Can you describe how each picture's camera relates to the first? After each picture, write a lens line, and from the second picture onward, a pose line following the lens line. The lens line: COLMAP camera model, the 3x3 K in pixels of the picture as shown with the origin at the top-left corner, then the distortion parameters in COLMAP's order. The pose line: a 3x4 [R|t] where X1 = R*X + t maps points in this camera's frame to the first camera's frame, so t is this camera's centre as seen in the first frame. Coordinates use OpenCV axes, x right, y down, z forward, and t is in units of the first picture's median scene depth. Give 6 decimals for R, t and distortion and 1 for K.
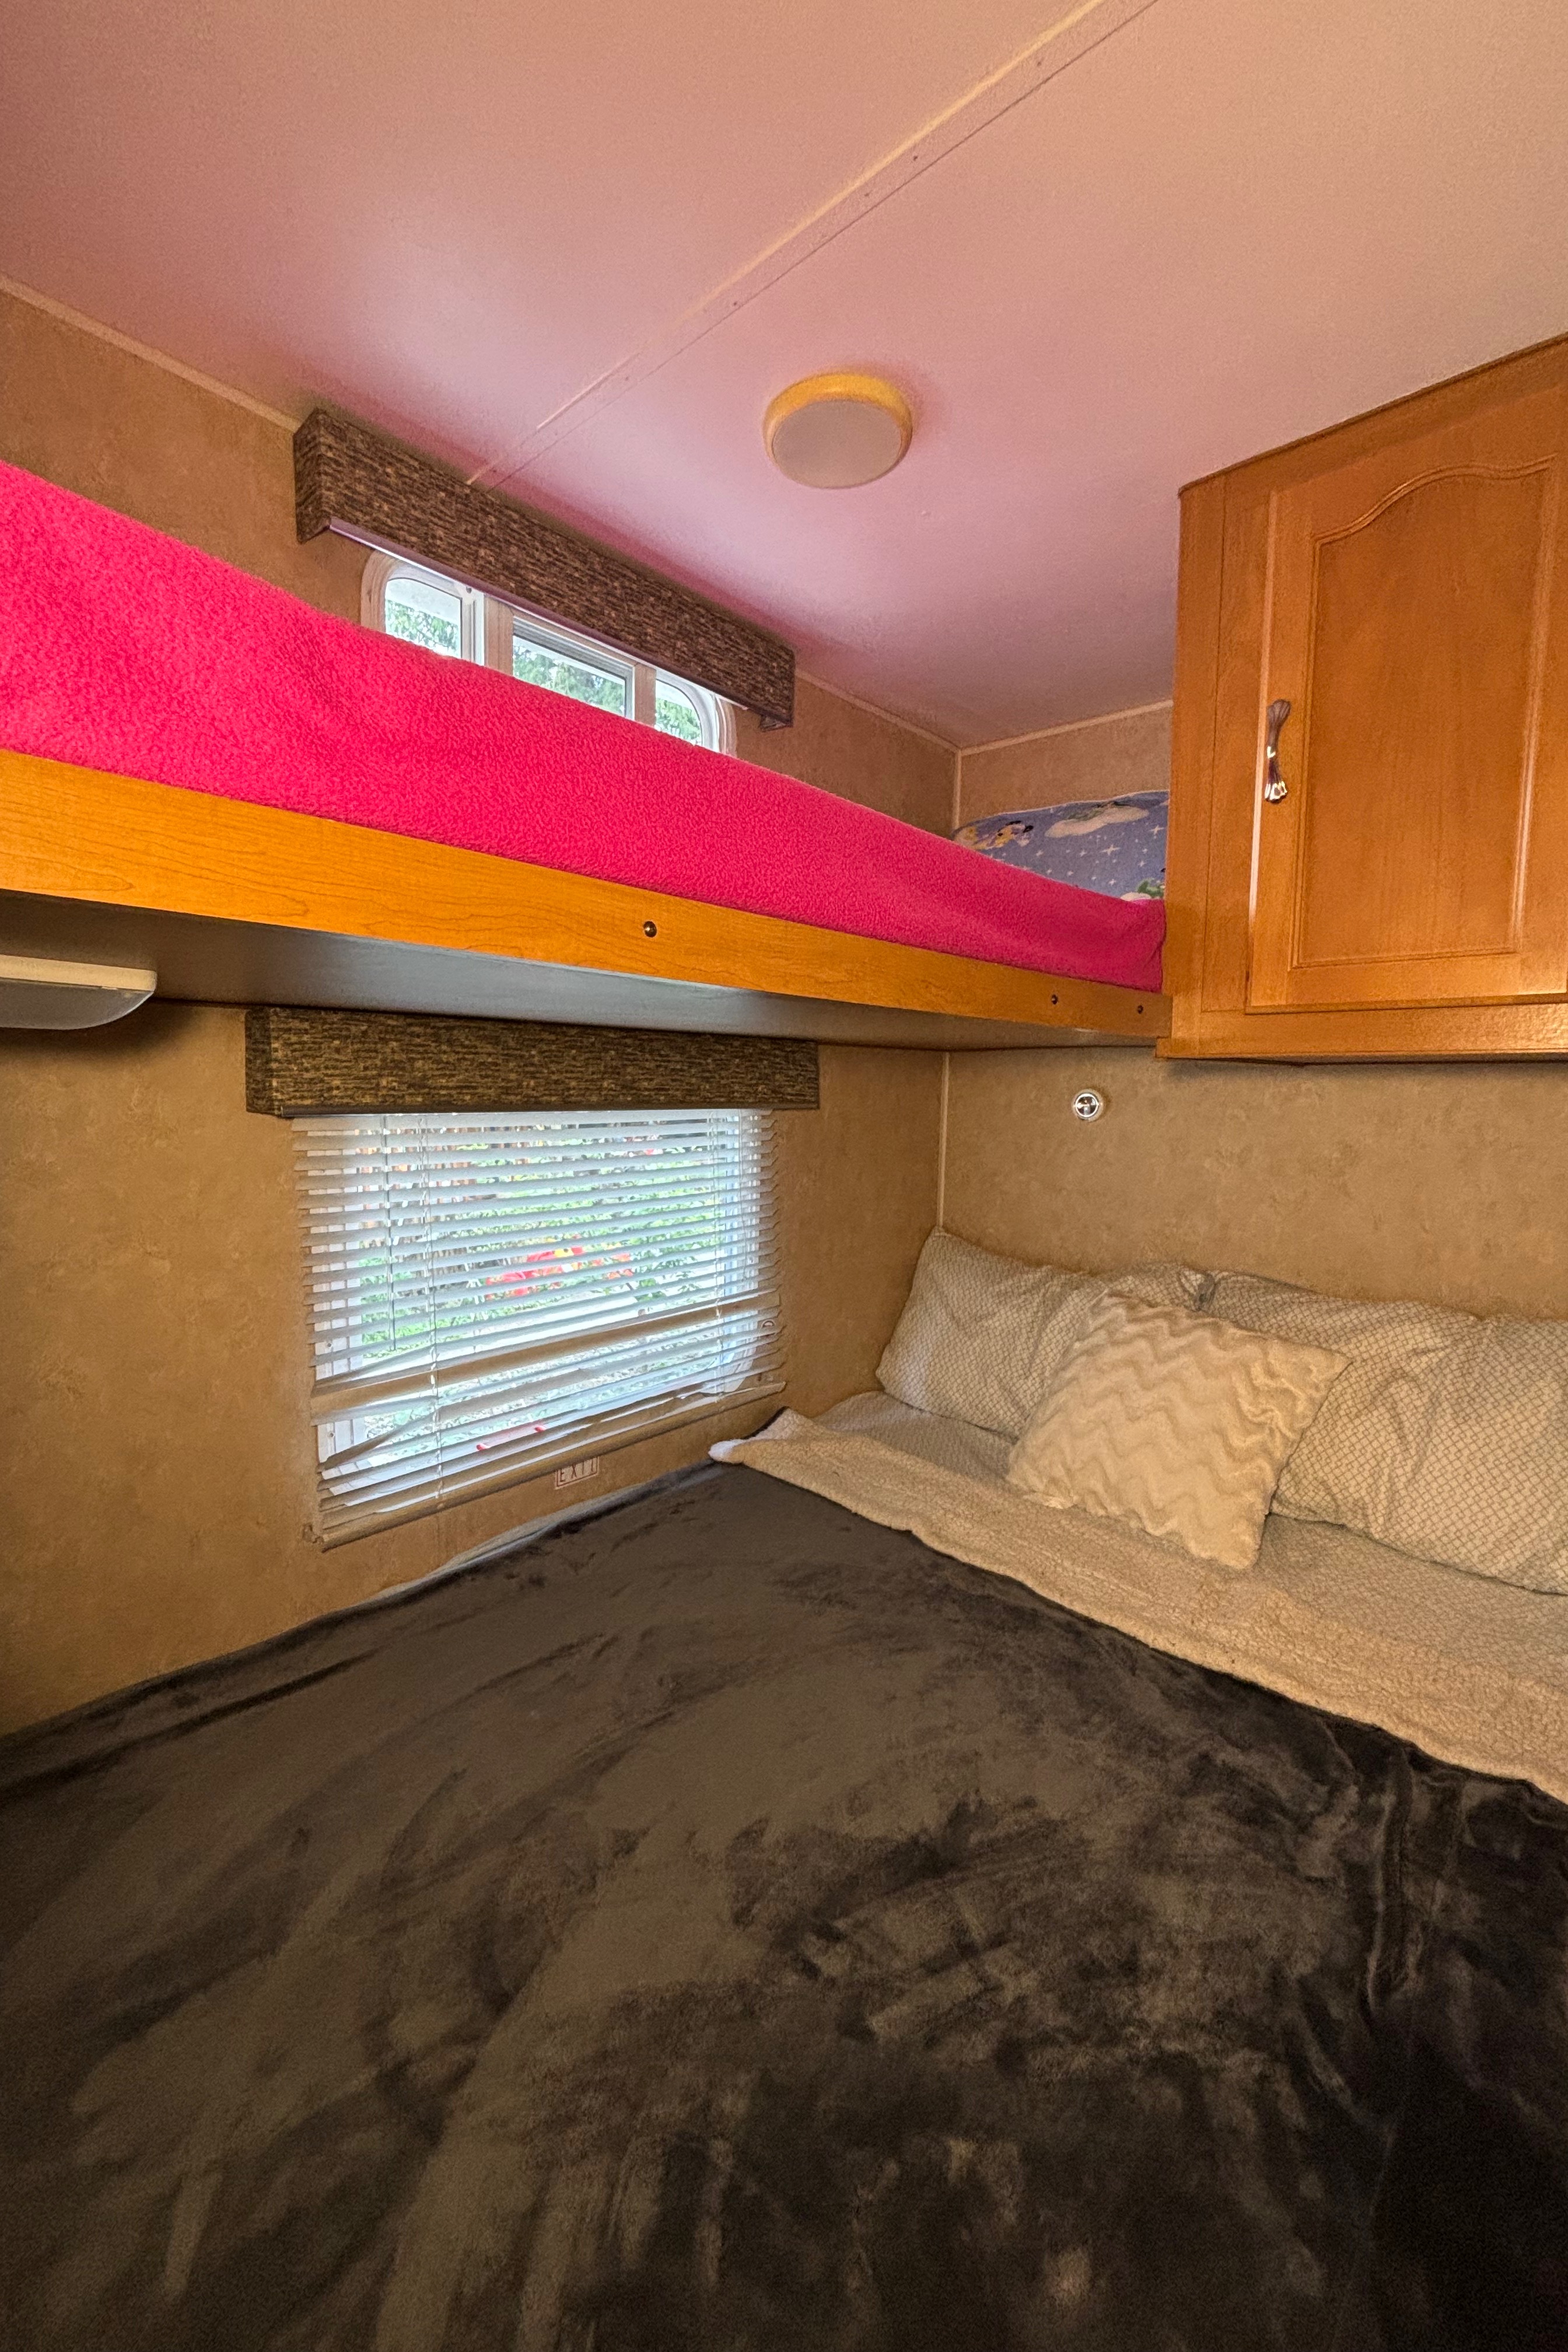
lens RADIAL K [[934.9, 0, 784.0], [0, 934.9, 1176.0], [0, 0, 1]] dist [-0.015948, -0.000425]
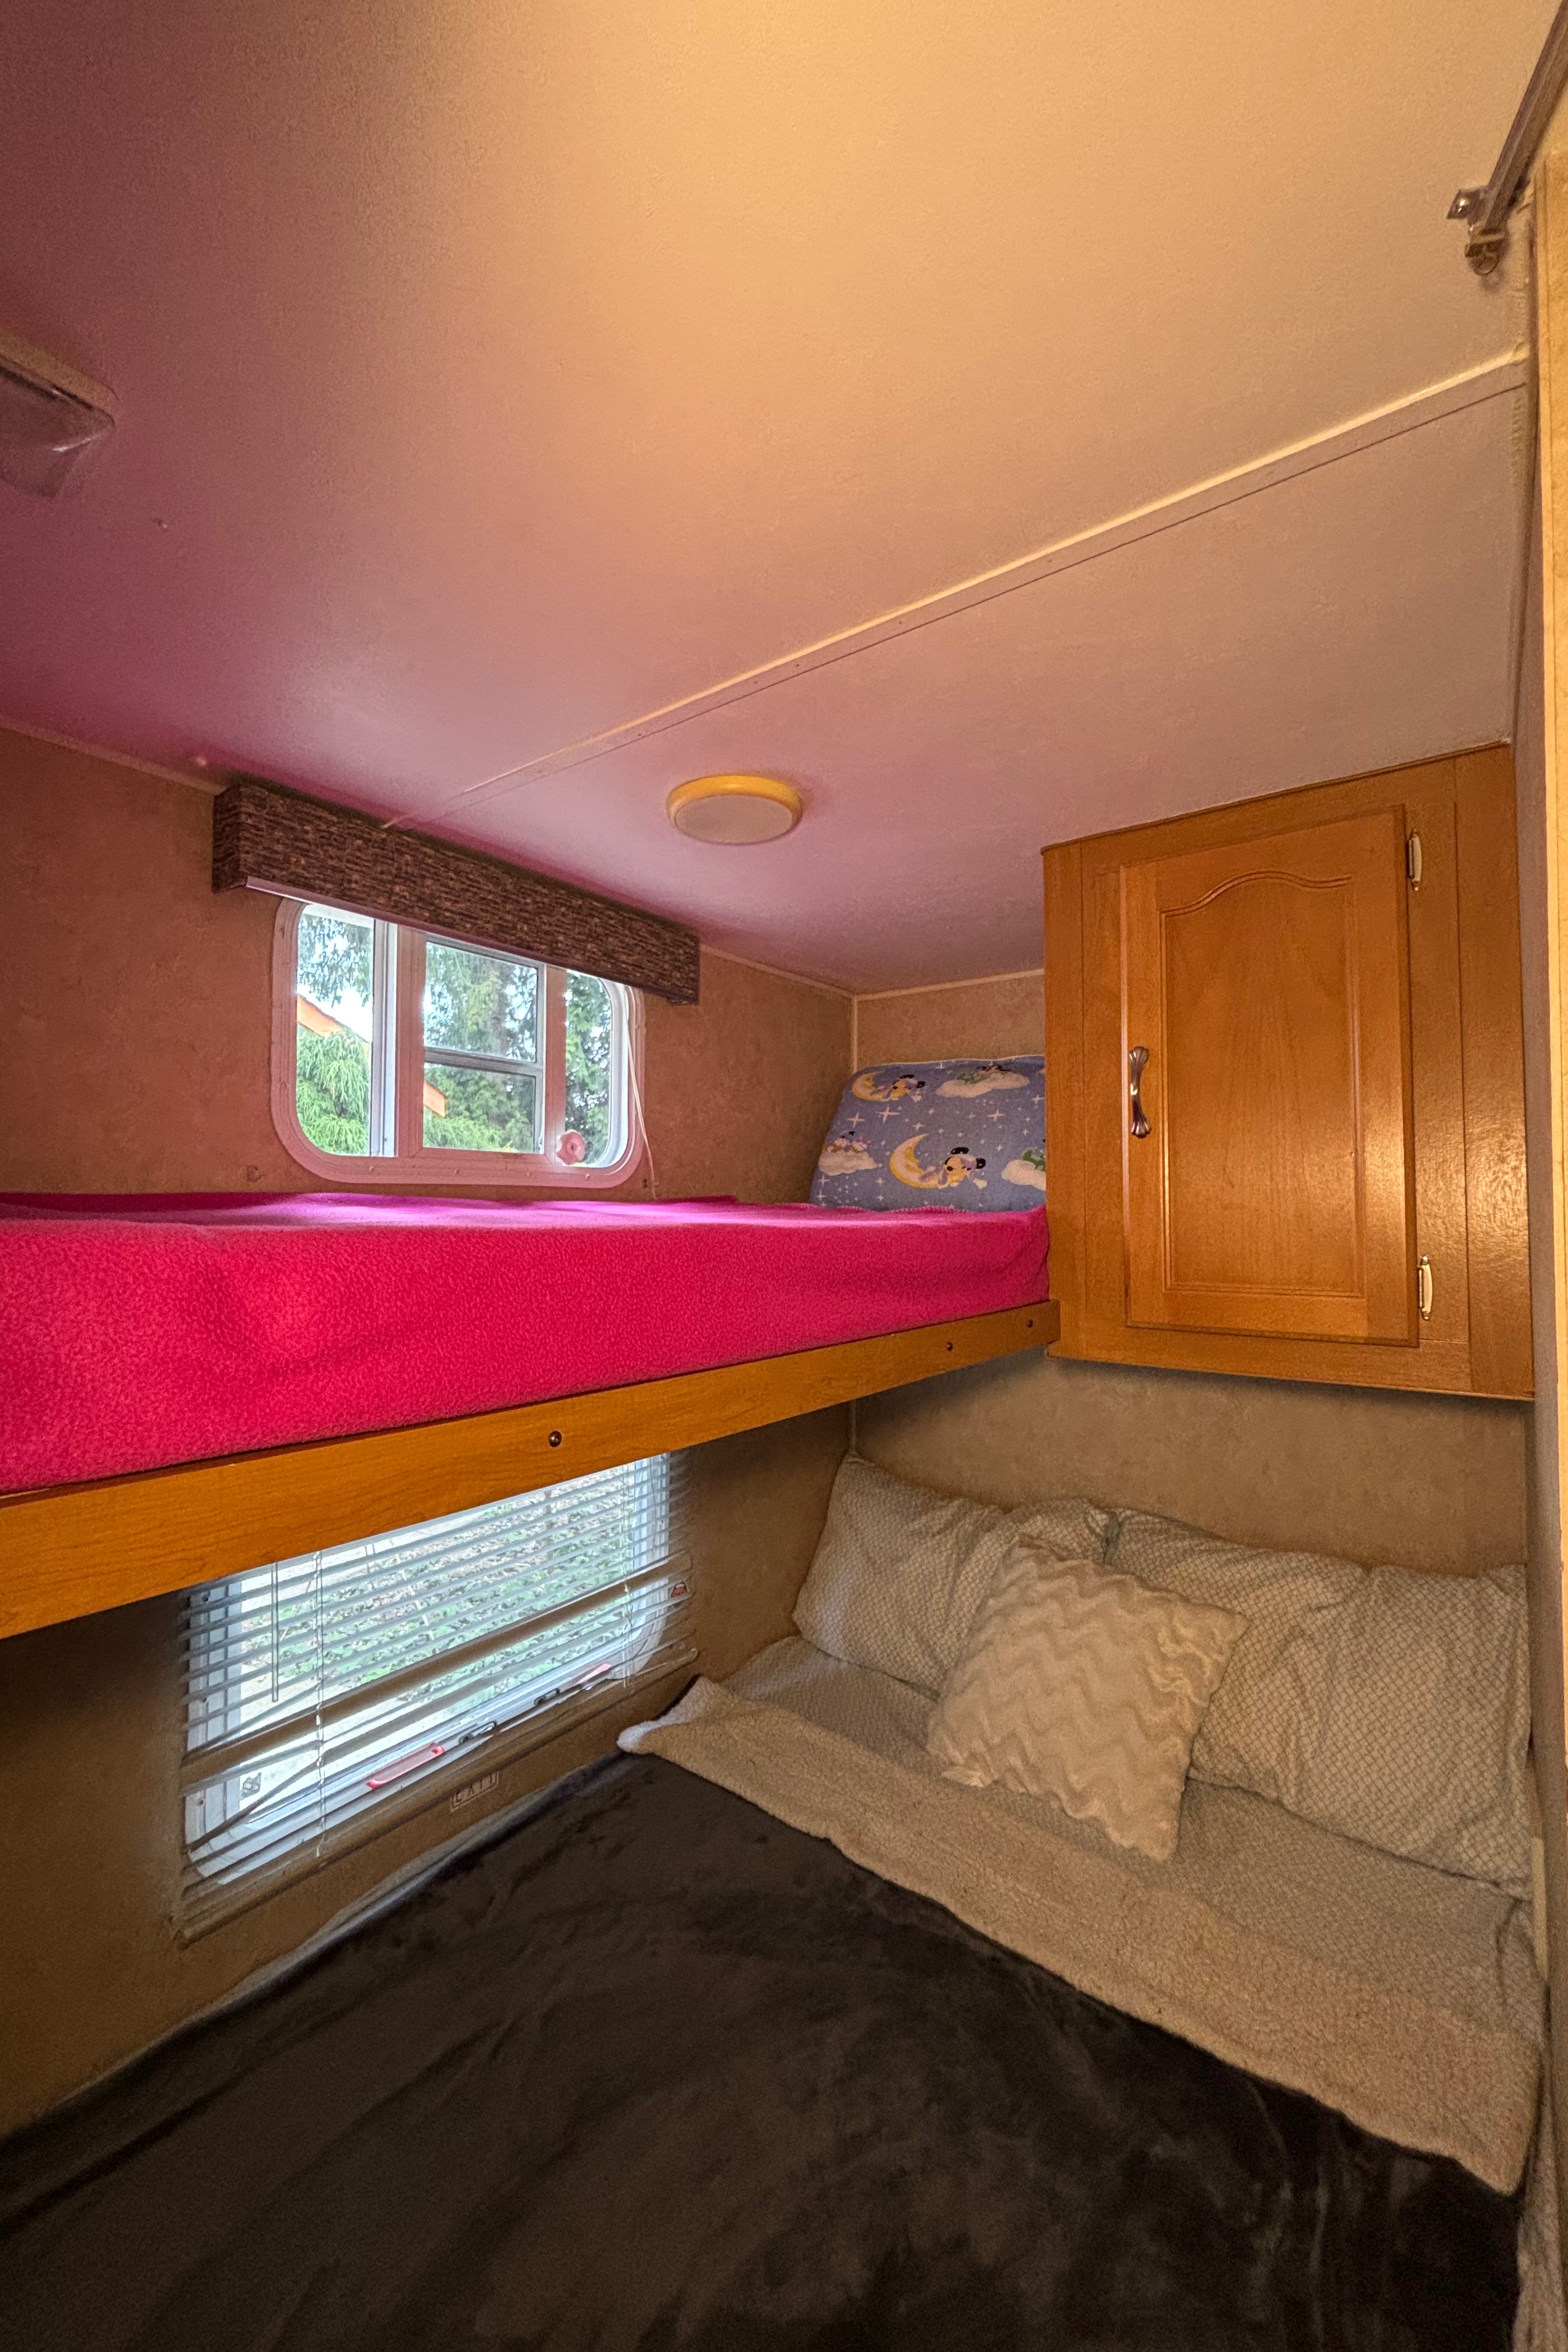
lens RADIAL K [[932.7, 0, 784.0], [0, 932.7, 1176.0], [0, 0, 1]] dist [-0.011172, 0.000073]
pose [[0.995522, -0.009748, 0.094029, 0.005927], [0.021909, 0.991378, -0.129187, -0.181922], [-0.091959, 0.130669, 0.987152, -0.030137]]
